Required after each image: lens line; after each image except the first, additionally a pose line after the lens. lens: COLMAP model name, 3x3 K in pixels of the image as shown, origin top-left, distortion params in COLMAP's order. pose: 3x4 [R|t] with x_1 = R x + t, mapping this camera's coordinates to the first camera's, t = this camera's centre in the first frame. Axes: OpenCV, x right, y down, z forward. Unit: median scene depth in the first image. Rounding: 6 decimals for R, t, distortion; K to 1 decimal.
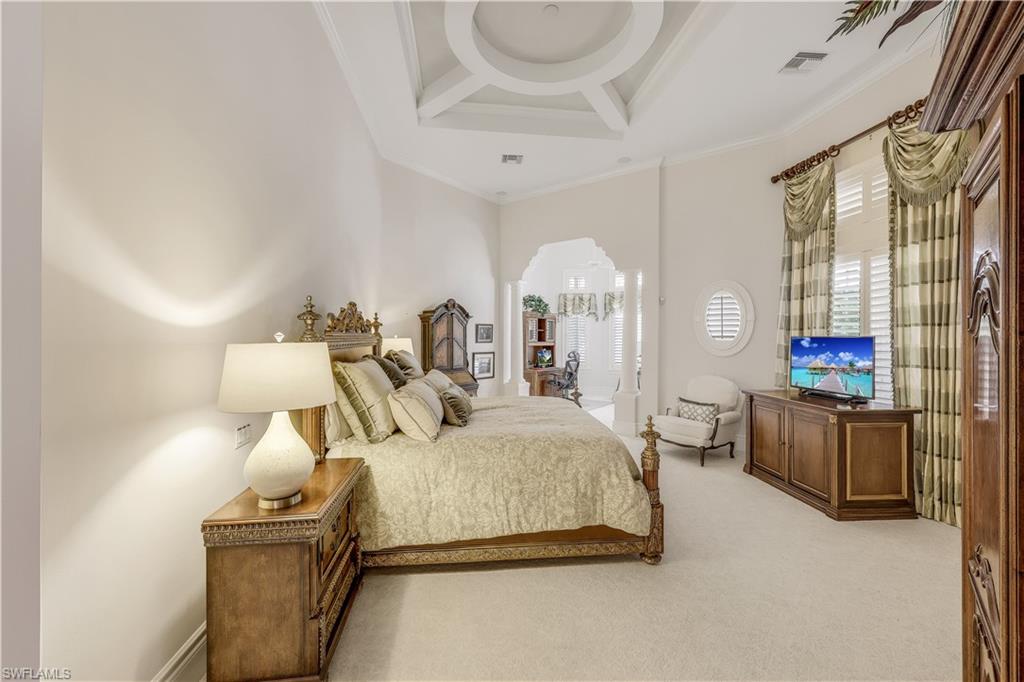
lens RADIAL K [[431.3, 0, 512.0], [0, 431.3, 341.0], [0, 0, 1]] dist [0.000196, -0.000328]
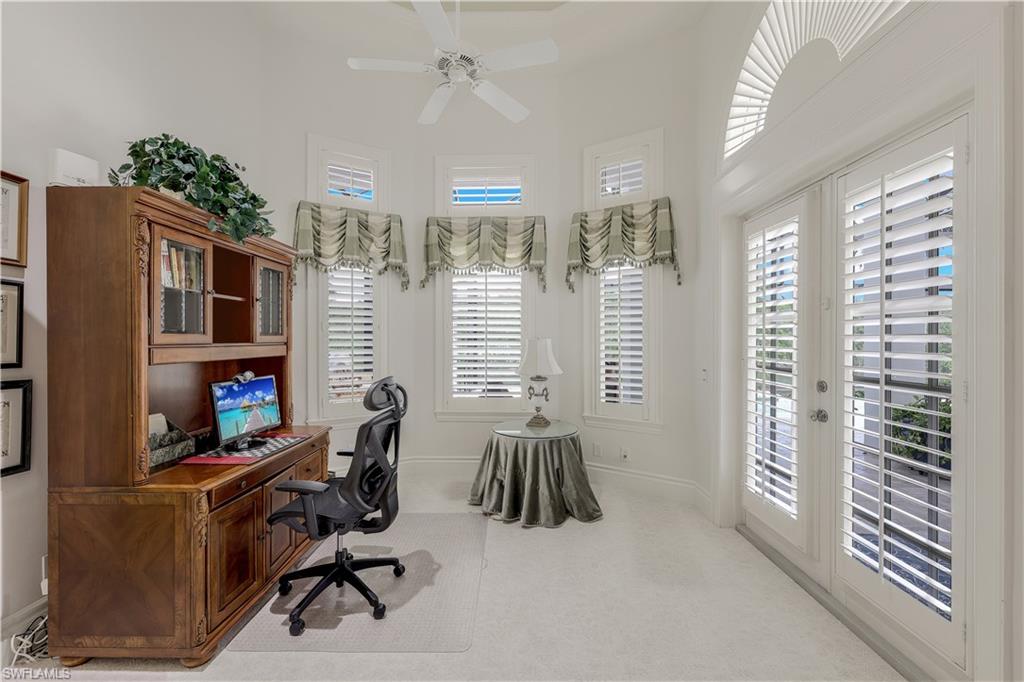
lens RADIAL K [[431.3, 0, 512.0], [0, 431.3, 341.0], [0, 0, 1]] dist [0.000196, -0.000328]
pose [[0.811183, -0.004573, 0.584775, 0.052243], [0.005445, 0.999985, 0.000267, 0.001405], [-0.584768, 0.002967, 0.811195, 0.688764]]
